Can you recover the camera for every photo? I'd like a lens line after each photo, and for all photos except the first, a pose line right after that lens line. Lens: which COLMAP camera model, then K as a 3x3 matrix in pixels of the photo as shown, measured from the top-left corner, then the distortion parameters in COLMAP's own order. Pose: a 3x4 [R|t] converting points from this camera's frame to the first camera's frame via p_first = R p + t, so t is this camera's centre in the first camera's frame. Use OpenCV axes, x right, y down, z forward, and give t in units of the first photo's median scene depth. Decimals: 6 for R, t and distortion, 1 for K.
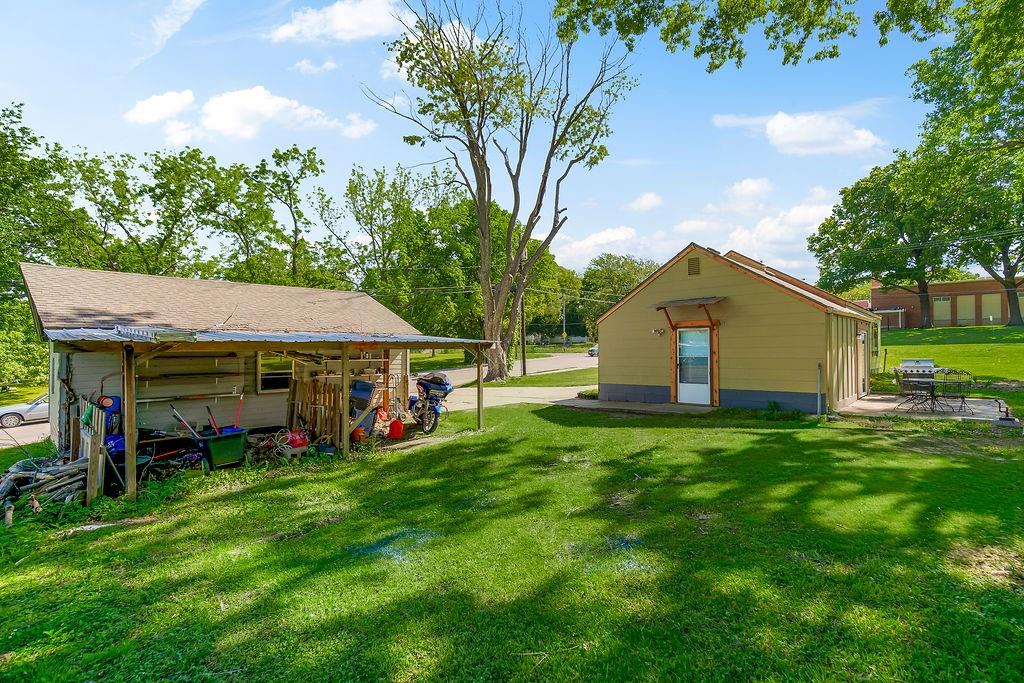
lens RADIAL K [[475.1, 0, 520.0], [0, 475.1, 345.1], [0, 0, 1]] dist [-0.003226, -0.000489]
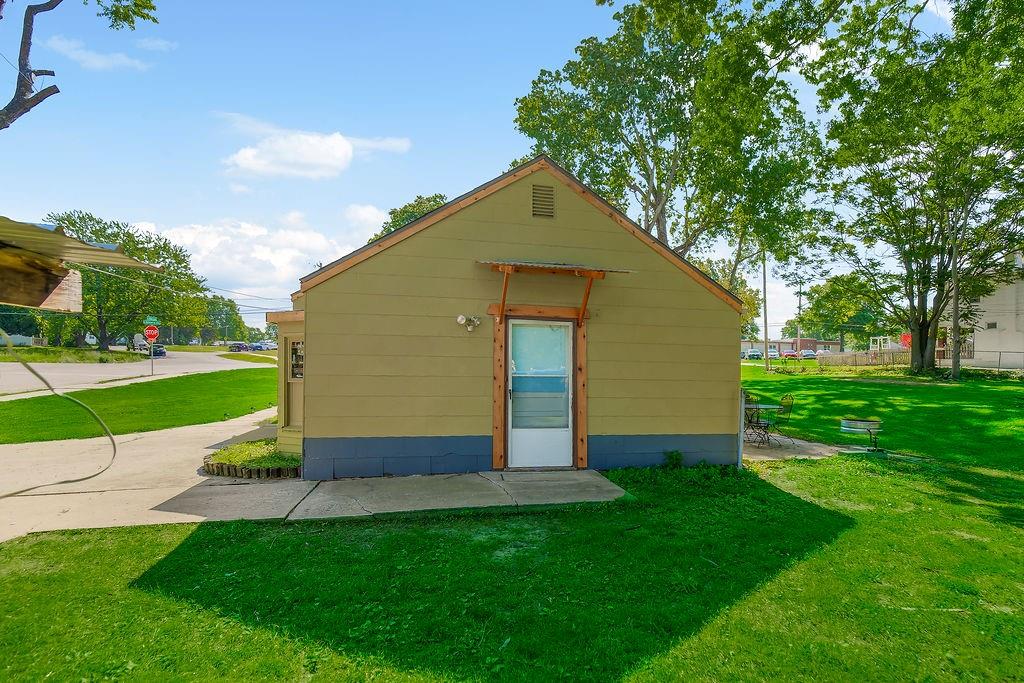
lens RADIAL K [[495.8, 0, 521.8], [0, 495.8, 348.8], [0, 0, 1]] dist [-0.001035, 0.000525]
pose [[0.564227, 0.052988, 0.823917, -0.093639], [-0.034964, 0.998577, -0.040277, 0.017395], [-0.824879, -0.006082, 0.565277, 0.701711]]
